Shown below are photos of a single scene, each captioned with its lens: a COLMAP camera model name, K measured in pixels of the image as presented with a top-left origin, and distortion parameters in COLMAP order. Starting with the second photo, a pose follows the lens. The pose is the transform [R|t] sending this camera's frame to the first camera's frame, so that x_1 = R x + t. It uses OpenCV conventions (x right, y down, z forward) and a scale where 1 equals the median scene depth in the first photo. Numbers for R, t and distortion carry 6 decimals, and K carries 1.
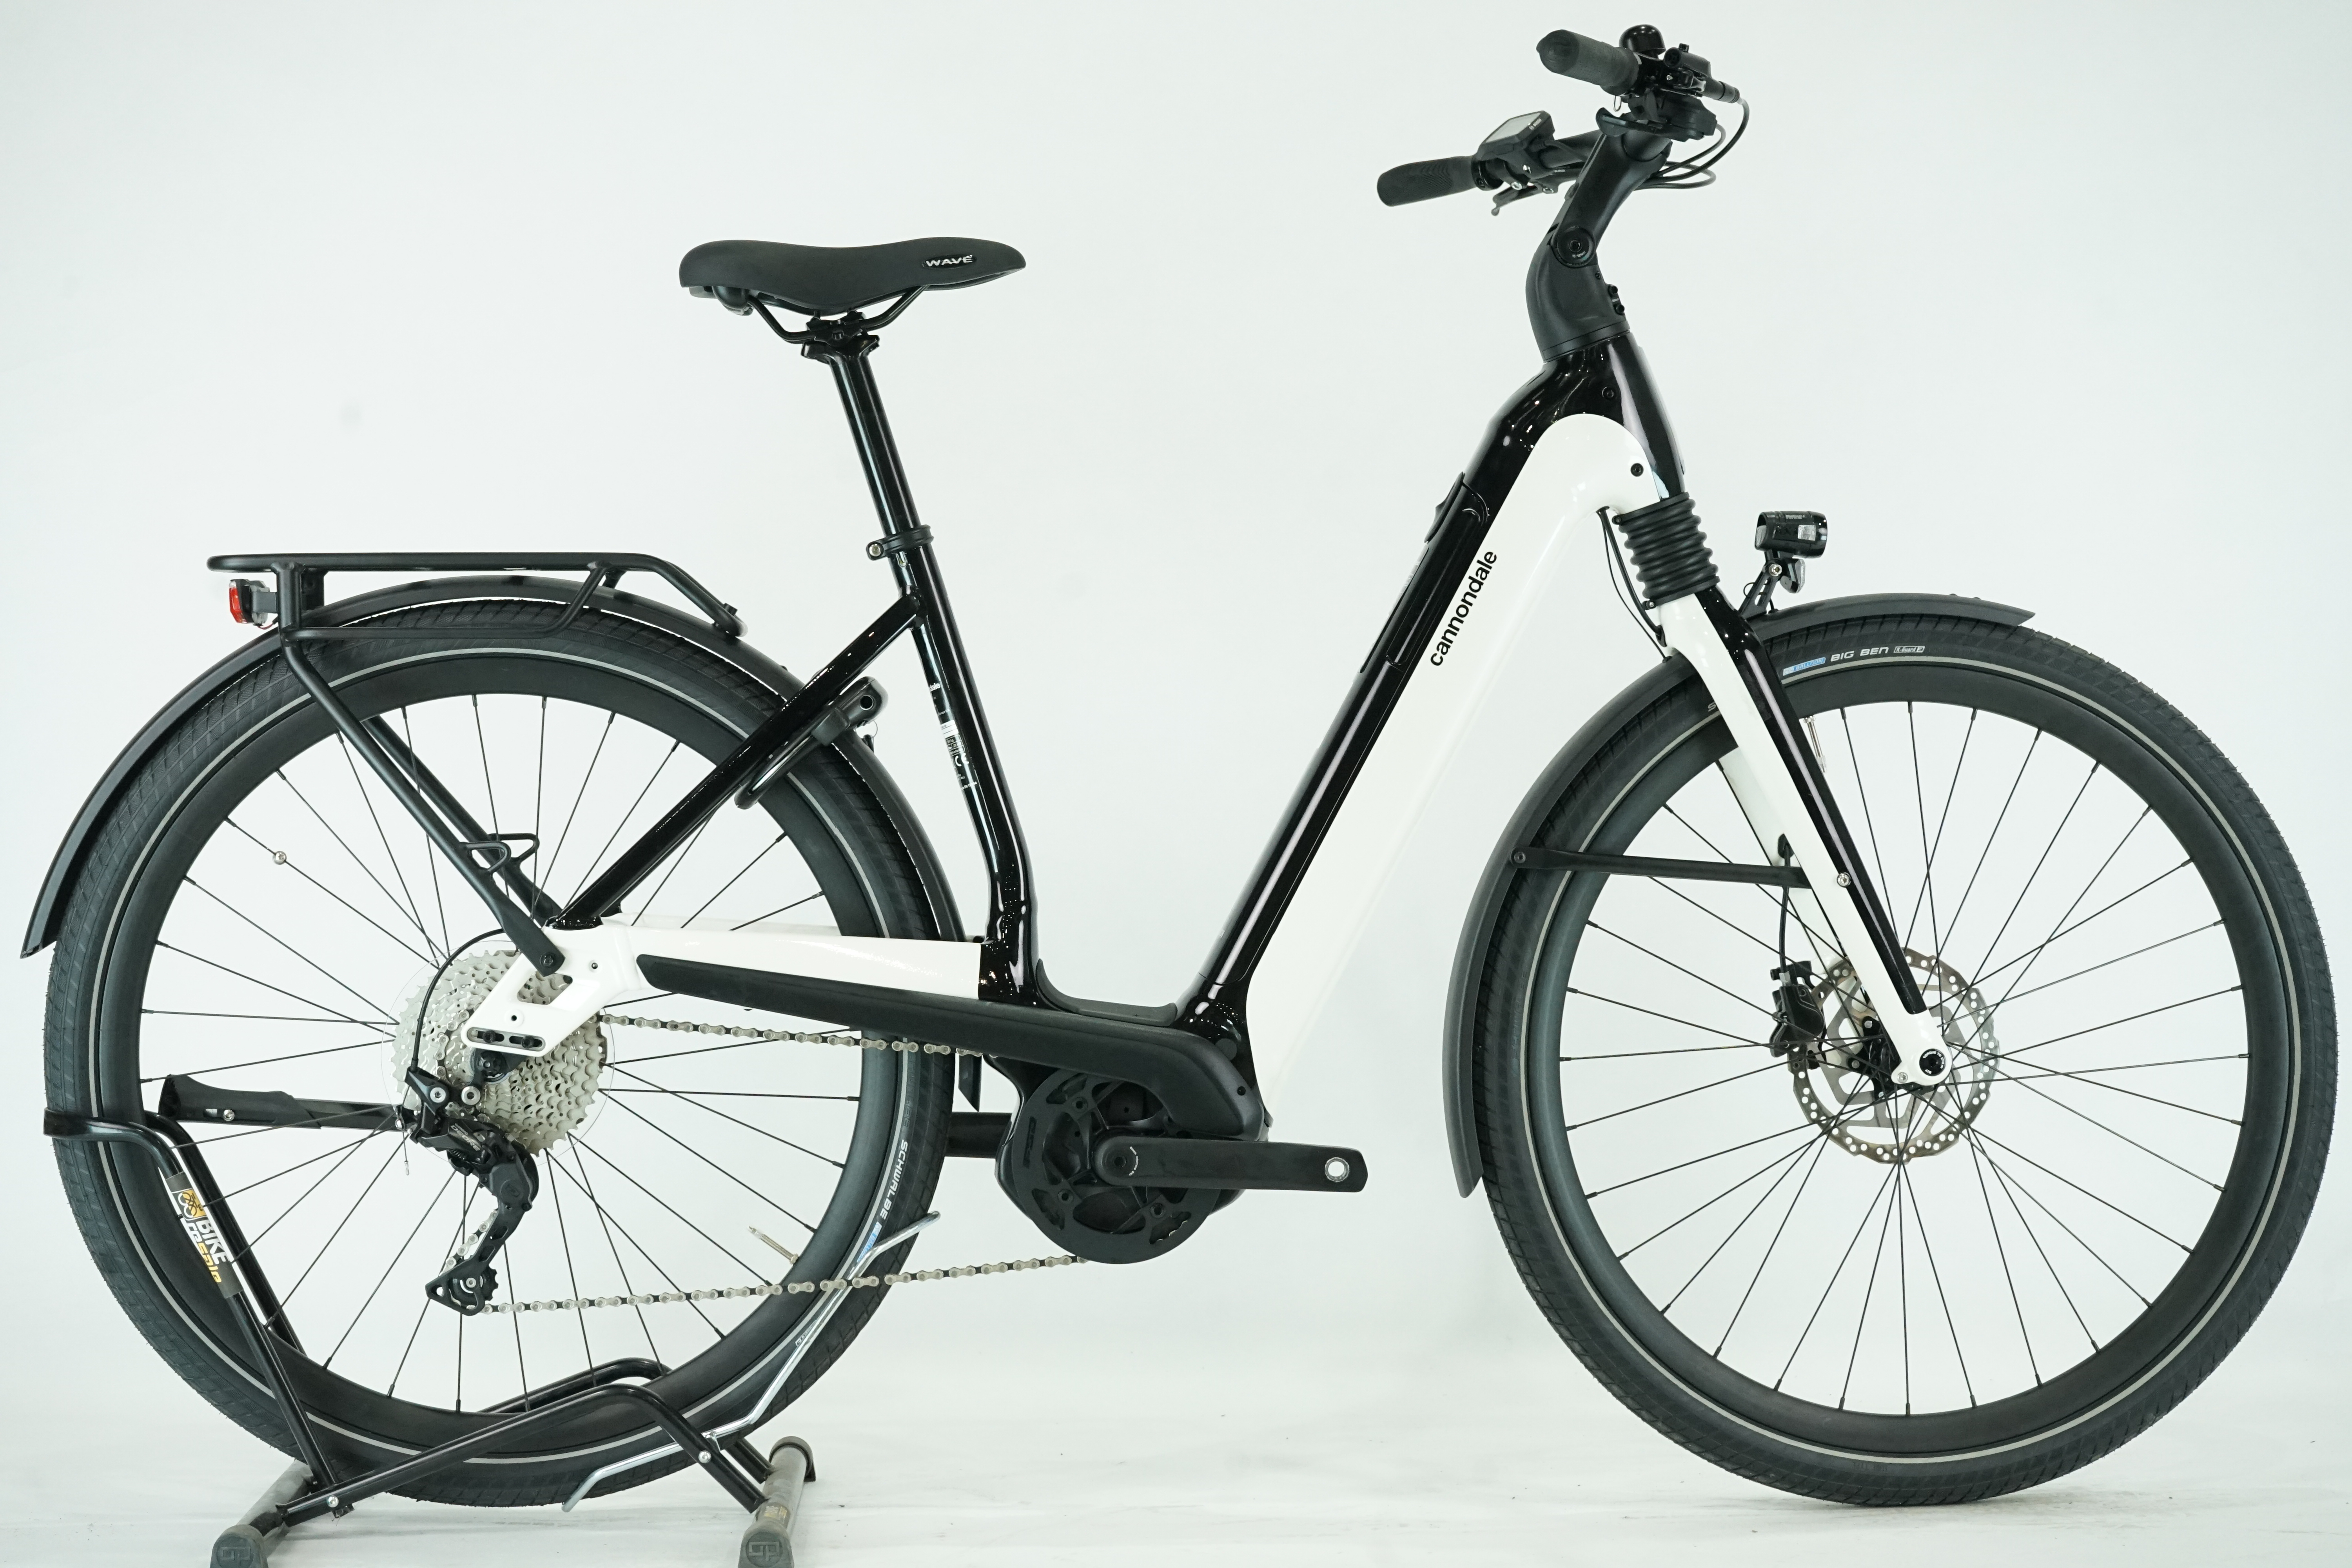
lens RADIAL K [[4508.4, 0, 1179.0], [0, 4508.4, 796.8], [0, 0, 1]] dist [0.034446, 0.000000]
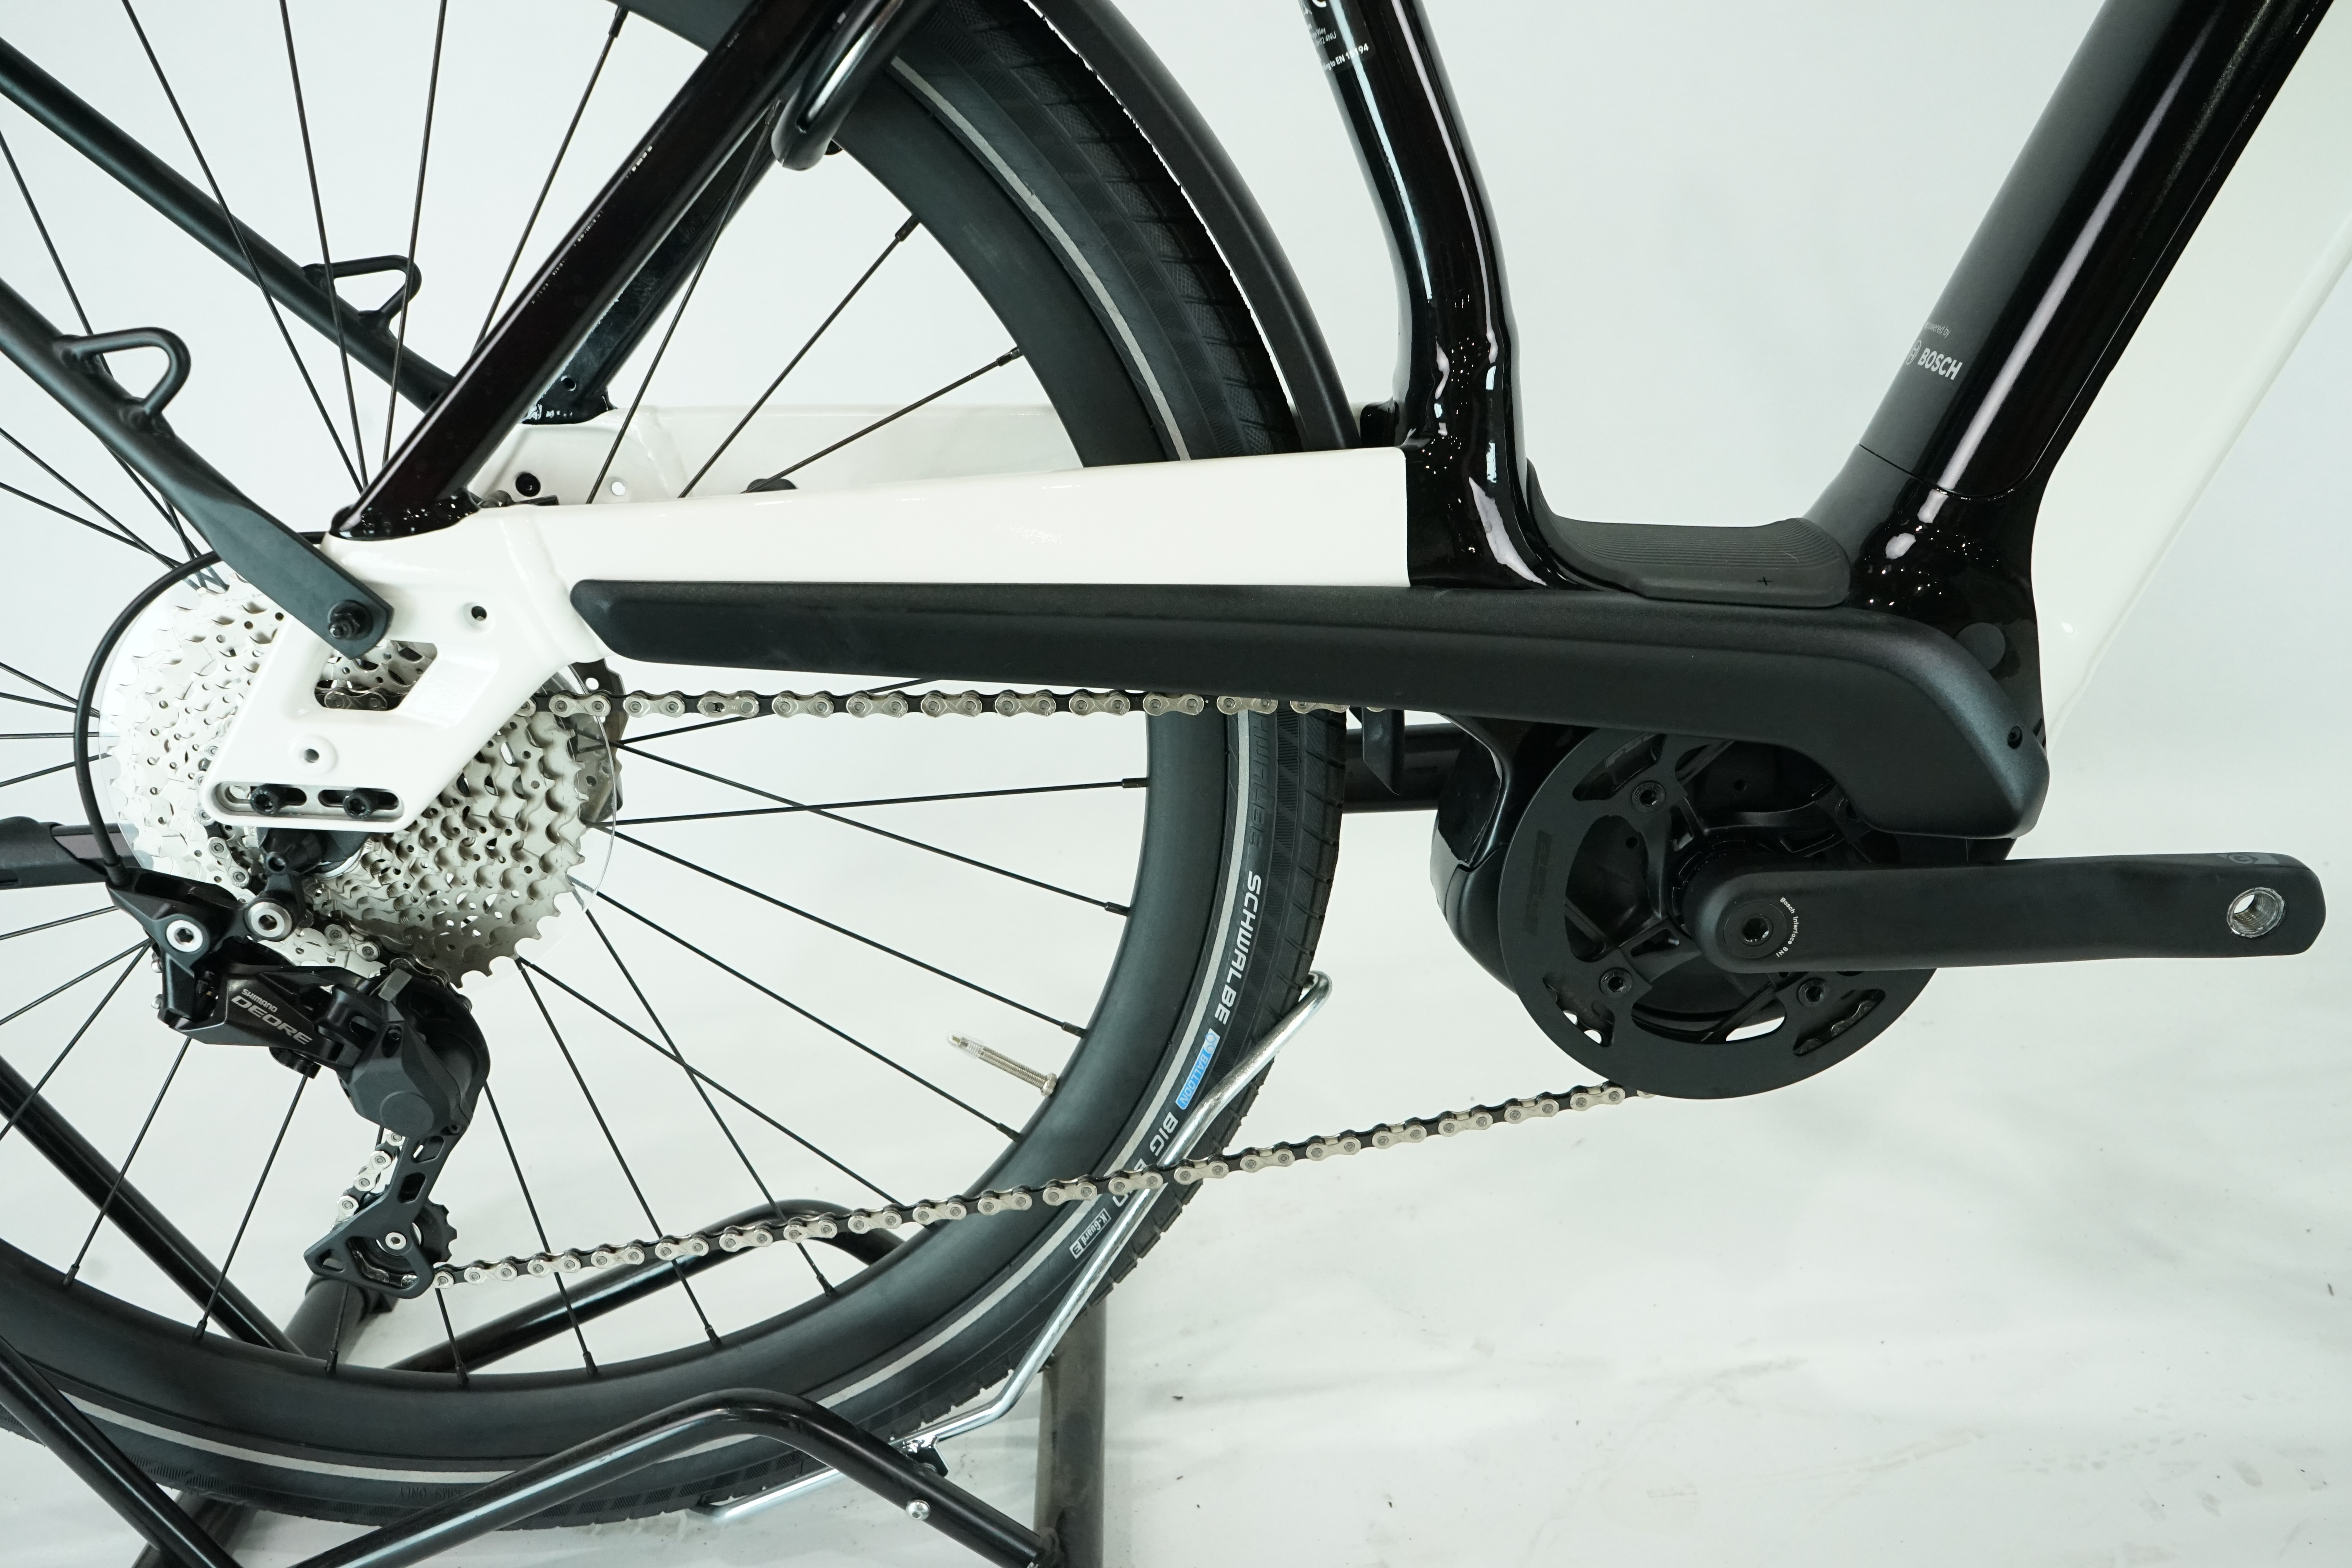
lens RADIAL K [[1888.0, 0, 1177.6], [0, 1888.0, 782.9], [0, 0, 1]] dist [-0.014720, 0.000996]
pose [[0.996116, -0.077213, -0.042311, -0.071494], [0.087089, 0.934717, 0.344557, -0.001320], [0.012945, -0.346904, 0.937811, 0.980111]]
